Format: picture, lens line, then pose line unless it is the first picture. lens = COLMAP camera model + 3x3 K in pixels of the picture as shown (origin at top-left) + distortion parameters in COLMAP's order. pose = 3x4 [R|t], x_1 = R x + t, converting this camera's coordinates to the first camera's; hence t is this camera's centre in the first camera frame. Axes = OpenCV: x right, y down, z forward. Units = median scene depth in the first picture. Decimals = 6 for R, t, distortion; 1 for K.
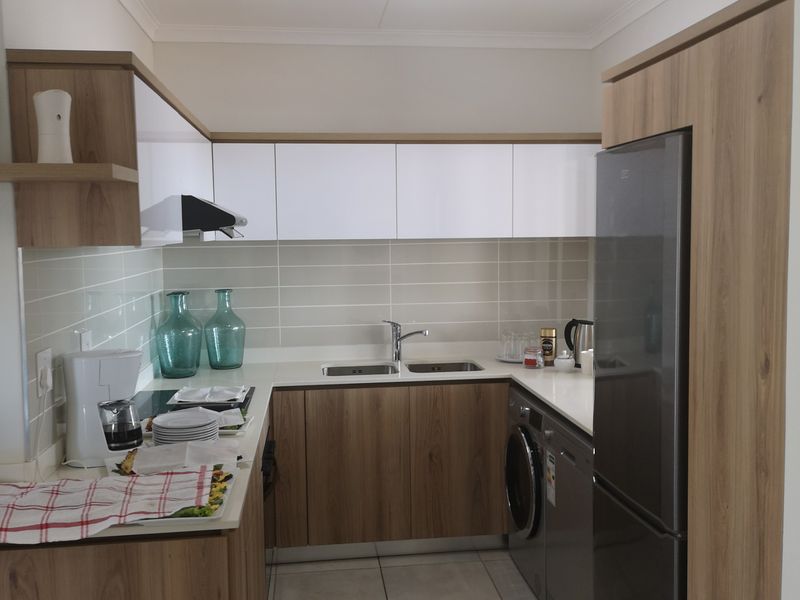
lens RADIAL K [[794.7, 0, 413.1], [0, 794.7, 298.4], [0, 0, 1]] dist [0.042324, -0.004616]
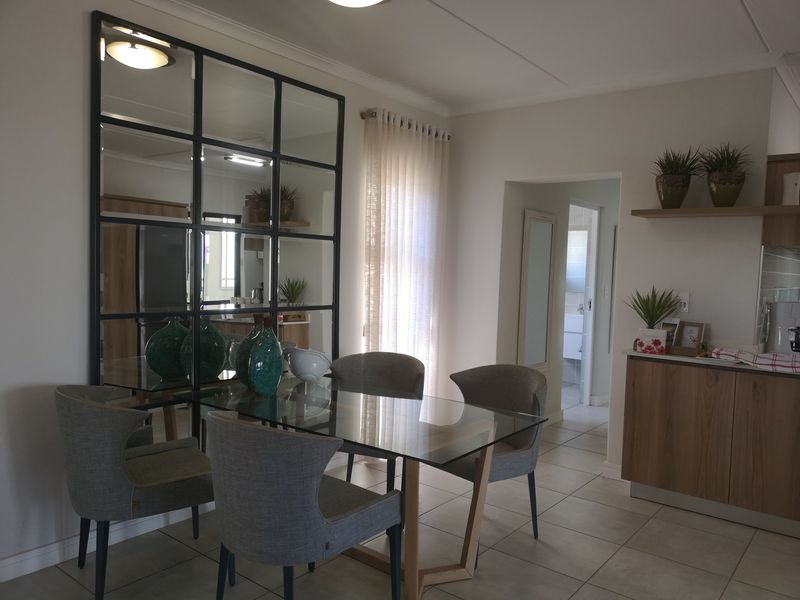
lens RADIAL K [[629.7, 0, 381.6], [0, 629.7, 297.8], [0, 0, 1]] dist [0.006595, 0.000849]
pose [[0.690121, 0.078615, -0.719411, 0.032801], [-0.109079, 0.994025, 0.003986, 0.157205], [0.715426, 0.075722, 0.694573, -0.785491]]
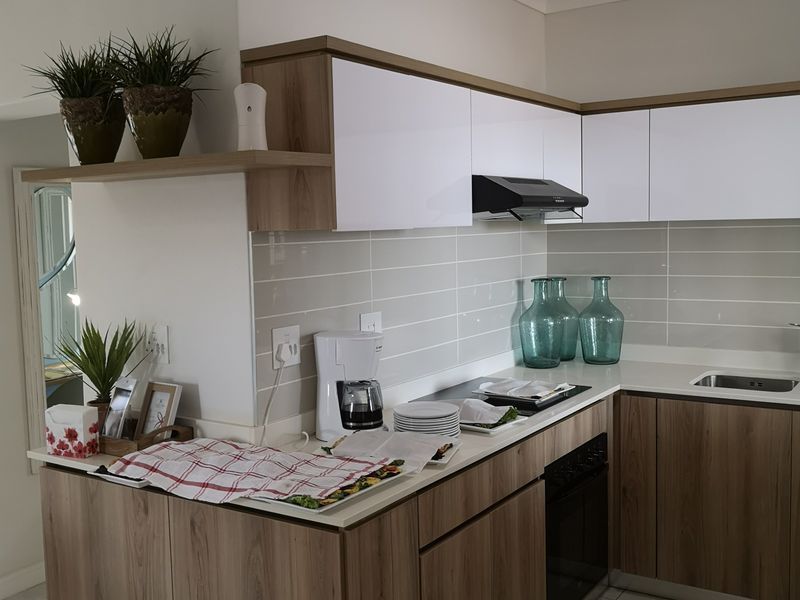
lens RADIAL K [[841.8, 0, 400.0], [0, 841.8, 305.0], [0, 0, 1]] dist [0.022504, 0.002998]
pose [[0.776182, 0.055846, -0.628031, 0.347305], [-0.039892, 0.998424, 0.039479, -0.014432], [0.629246, -0.005589, 0.777186, 0.205580]]
